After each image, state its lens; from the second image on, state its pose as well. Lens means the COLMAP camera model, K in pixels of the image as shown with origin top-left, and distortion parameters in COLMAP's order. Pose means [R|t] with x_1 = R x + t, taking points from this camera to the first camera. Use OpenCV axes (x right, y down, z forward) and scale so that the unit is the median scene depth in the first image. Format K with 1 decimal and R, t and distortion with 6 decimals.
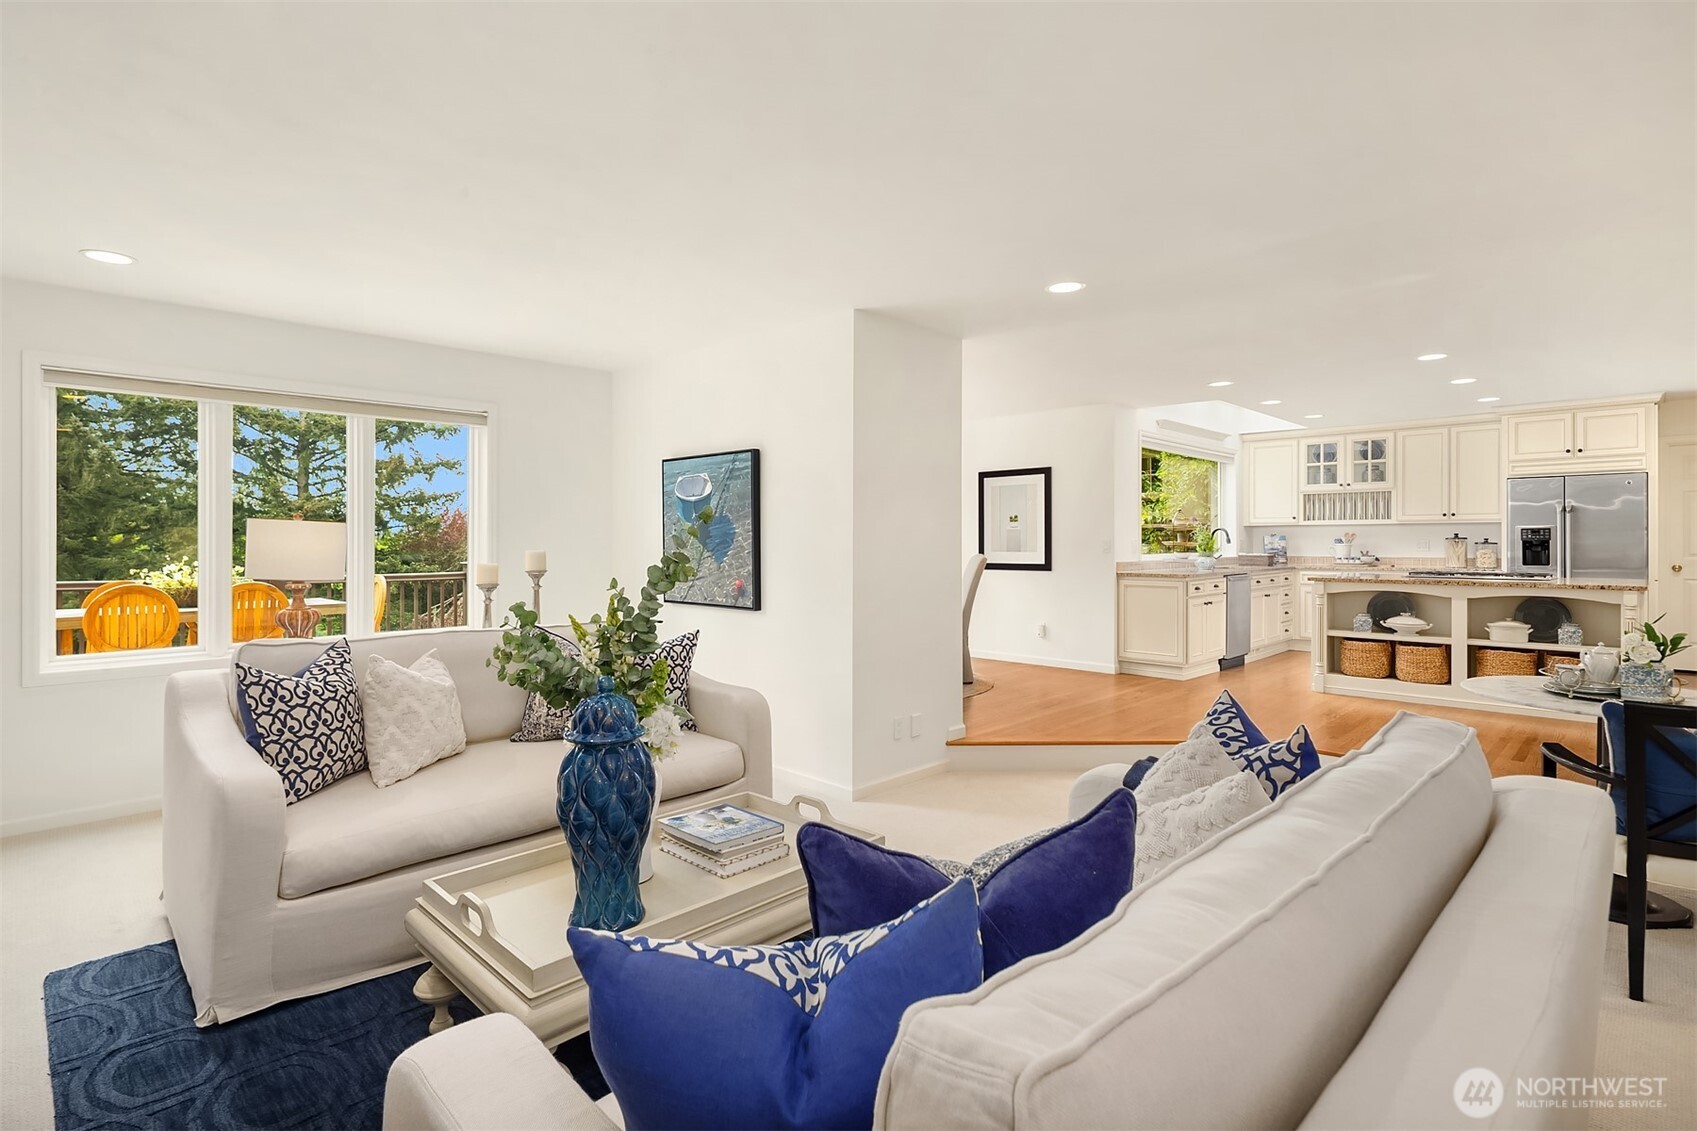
lens RADIAL K [[837.4, 0, 848.9], [0, 837.4, 553.2], [0, 0, 1]] dist [0.001198, 0.000004]
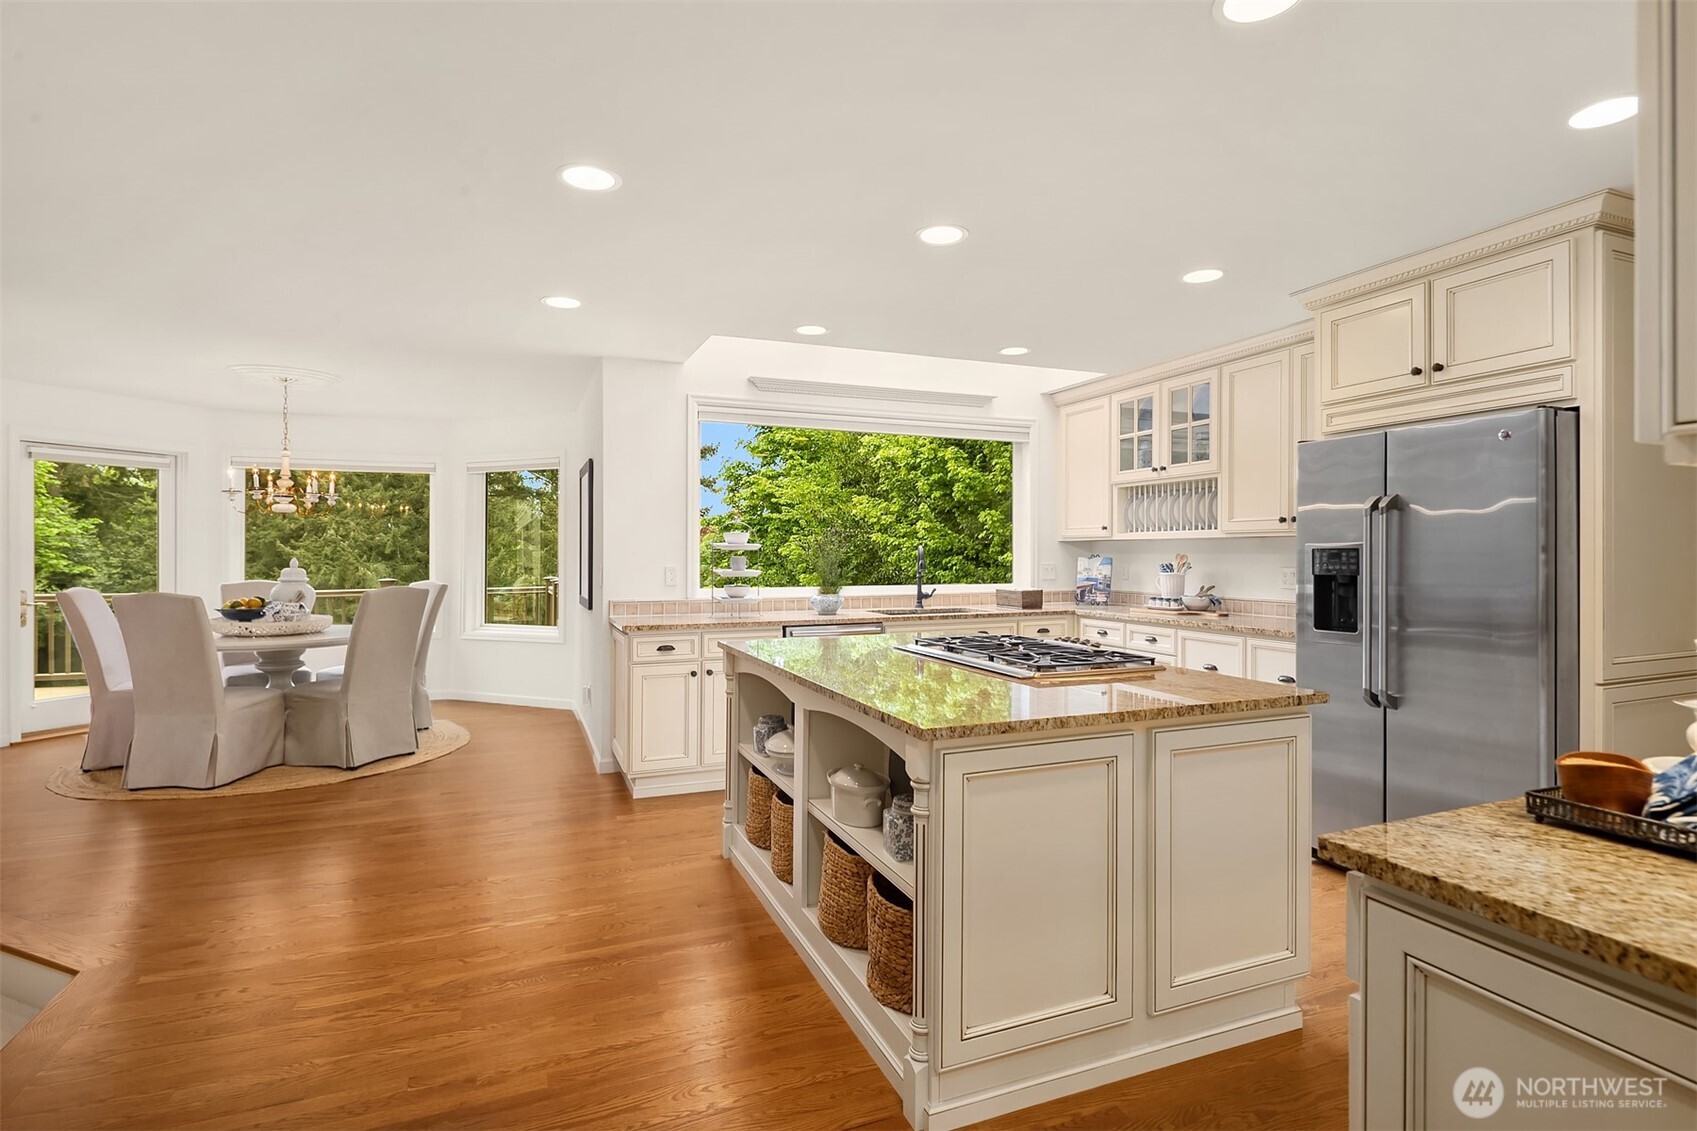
lens RADIAL K [[837.4, 0, 847.9], [0, 837.4, 558.5], [0, 0, 1]] dist [0.001198, 0.000004]
pose [[0.915661, 0.003306, -0.401937, 0.649501], [-0.006679, 0.999953, -0.006990, -0.016203], [0.401895, 0.009085, 0.915641, 0.409931]]
